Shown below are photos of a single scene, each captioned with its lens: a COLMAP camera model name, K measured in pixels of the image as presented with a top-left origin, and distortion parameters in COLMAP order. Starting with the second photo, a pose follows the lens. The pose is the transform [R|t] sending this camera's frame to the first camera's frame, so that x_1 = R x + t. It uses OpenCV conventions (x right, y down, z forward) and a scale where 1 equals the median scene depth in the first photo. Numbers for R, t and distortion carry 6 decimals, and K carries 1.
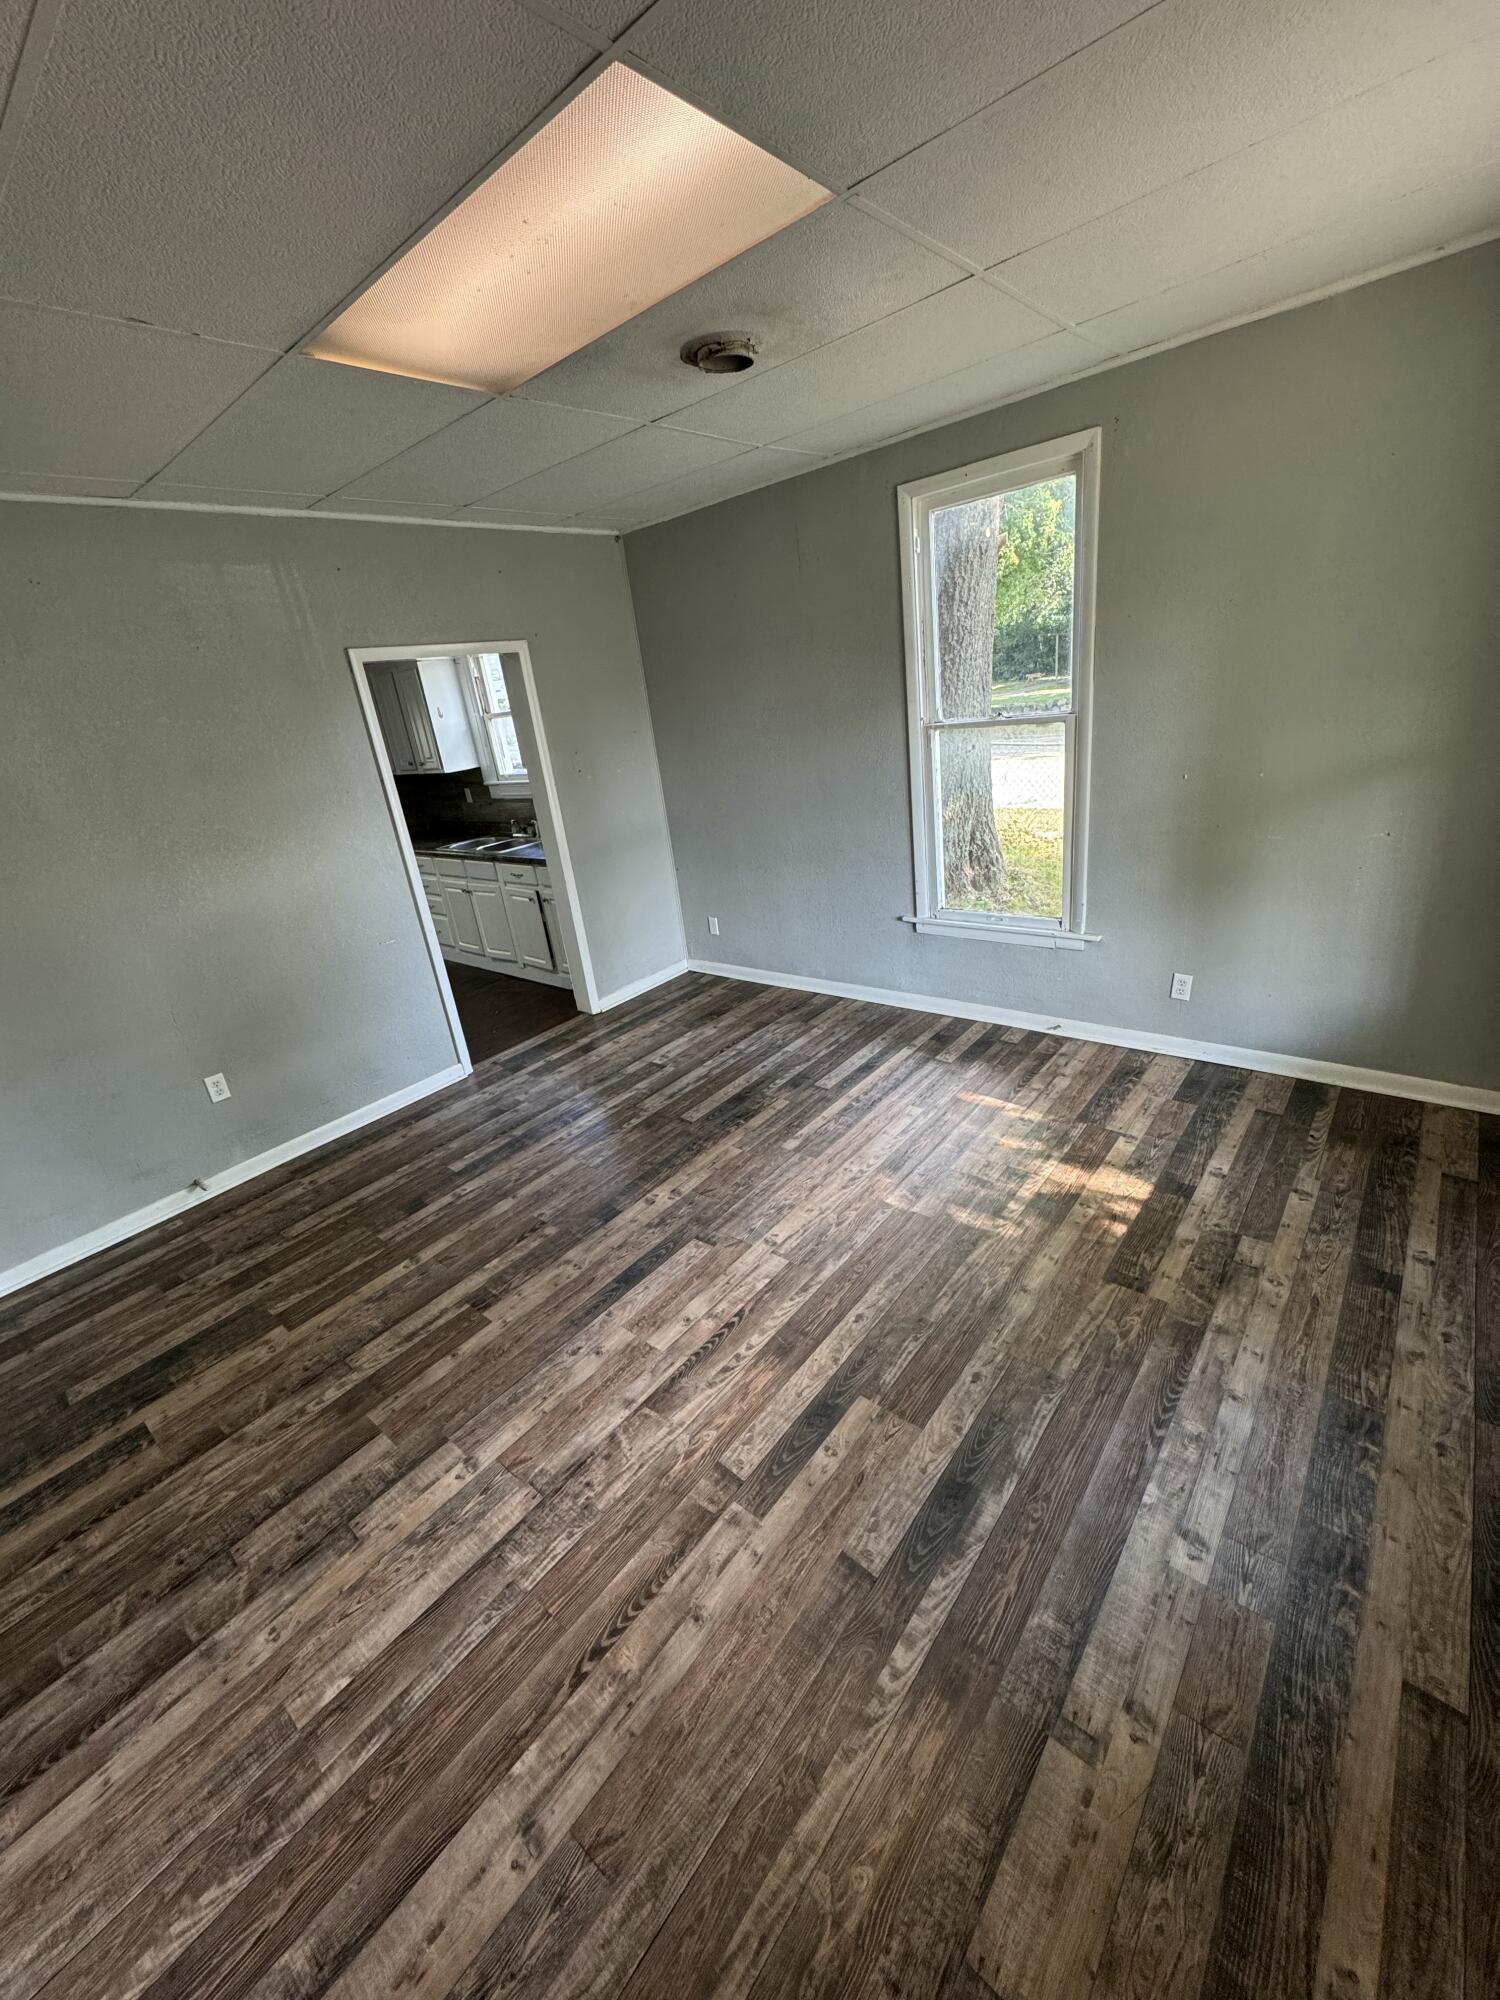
lens RADIAL K [[795.0, 0, 750.0], [0, 795.0, 1000.0], [0, 0, 1]] dist [-0.001485, 0.000231]
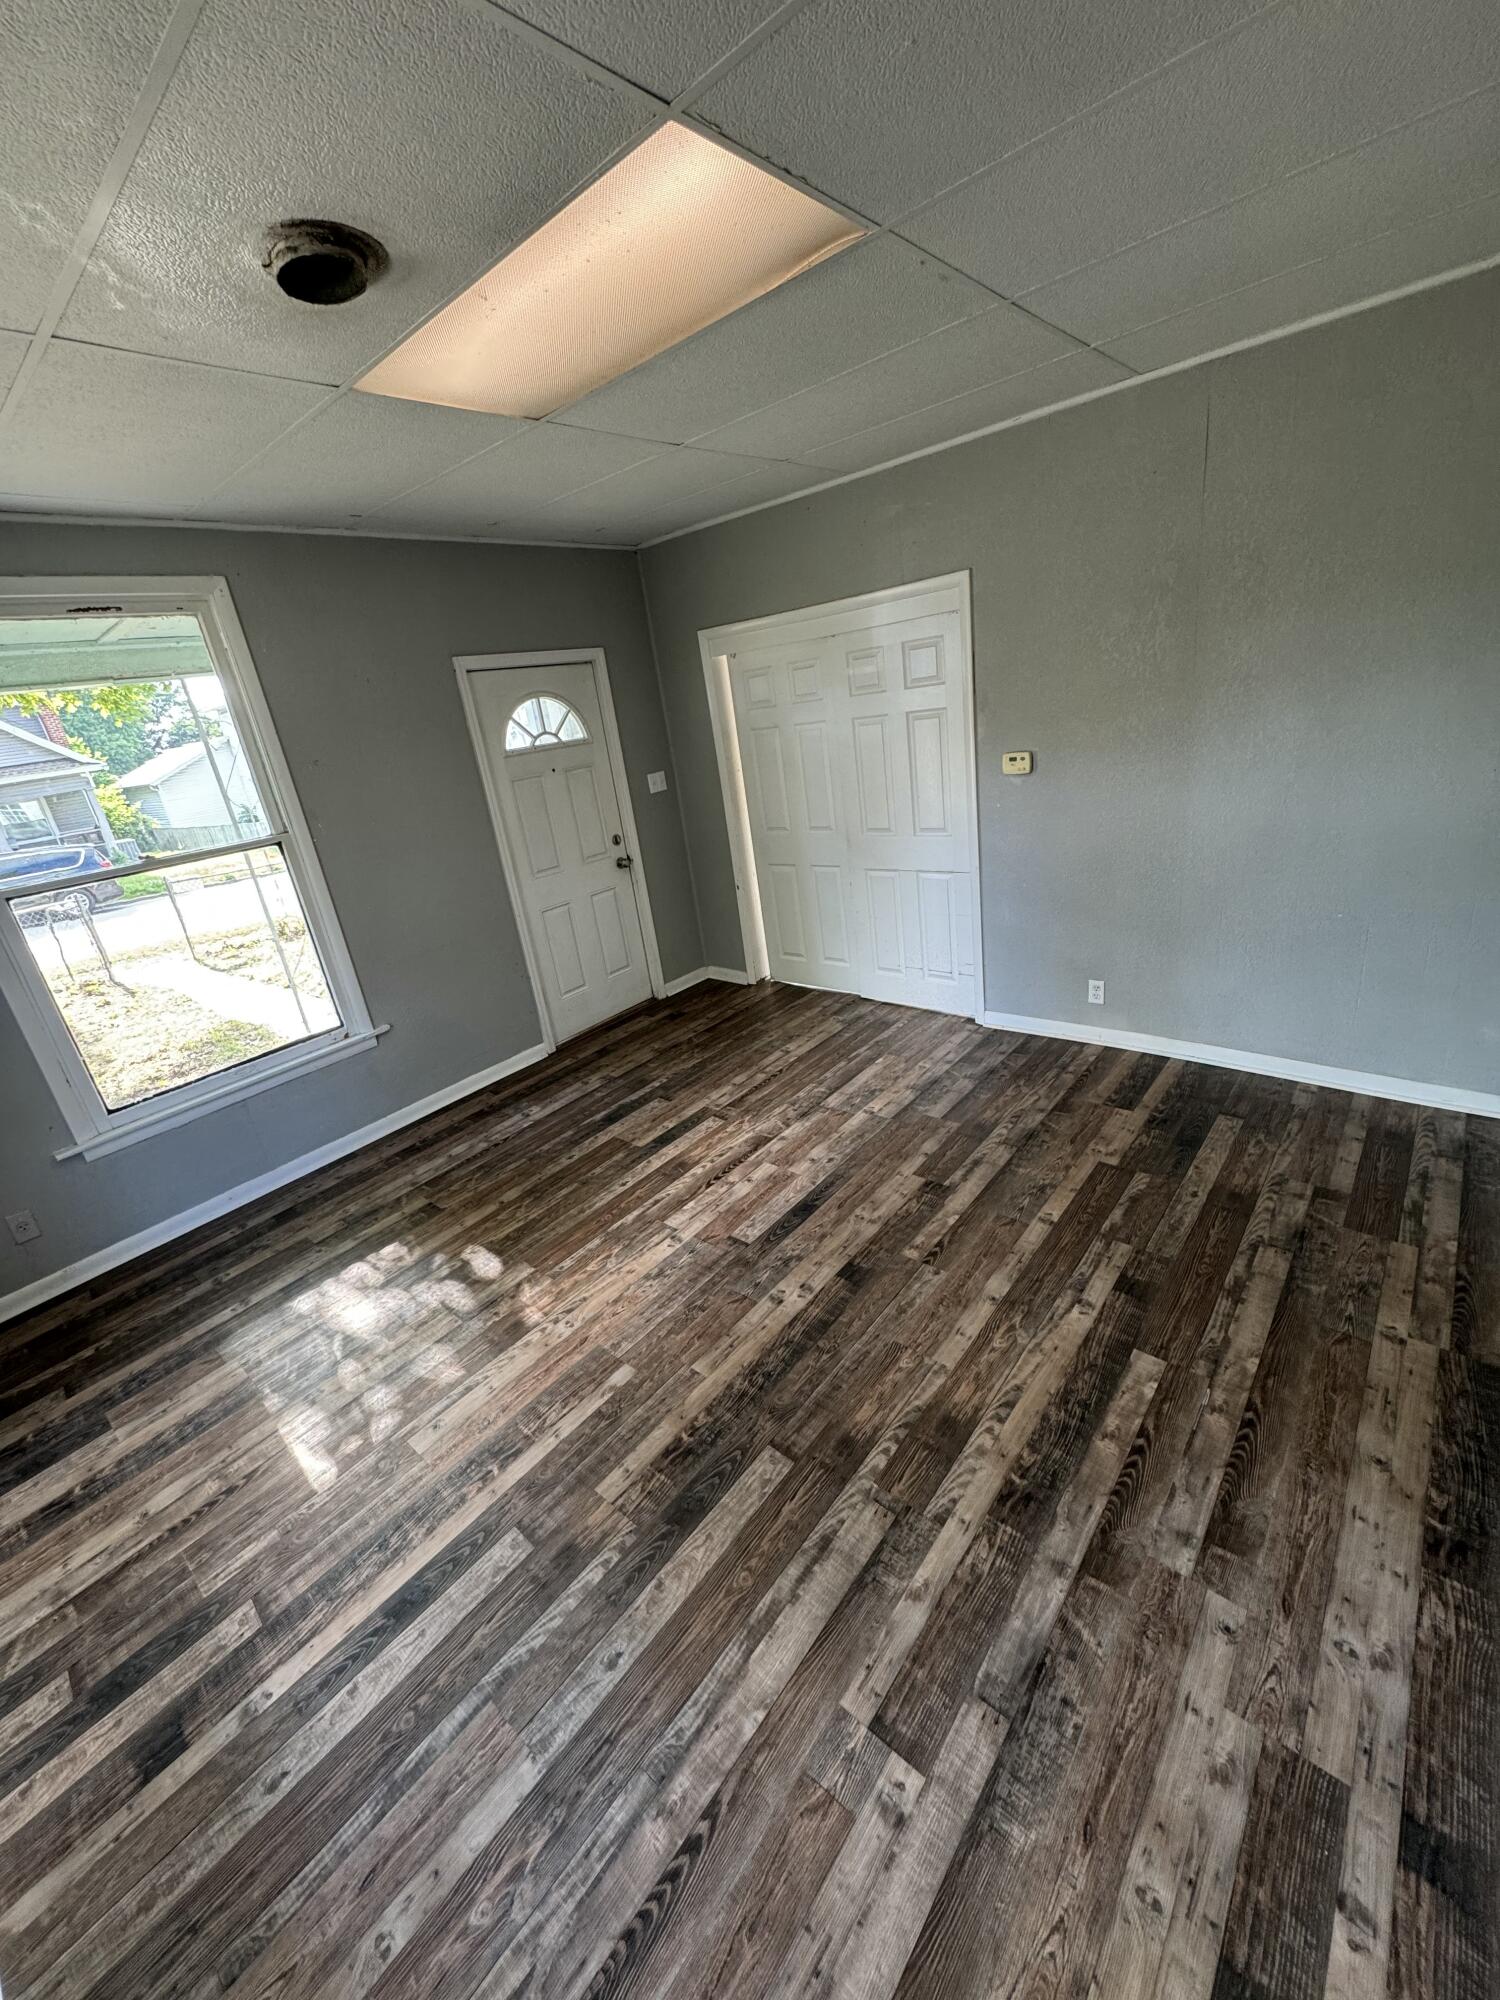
lens RADIAL K [[795.0, 0, 750.0], [0, 795.0, 1000.0], [0, 0, 1]] dist [-0.001485, 0.000231]
pose [[-0.968235, 0.229233, 0.099862, -0.244218], [0.236122, 0.706859, 0.666781, -0.593427], [0.082260, 0.669181, -0.738533, 1.549895]]
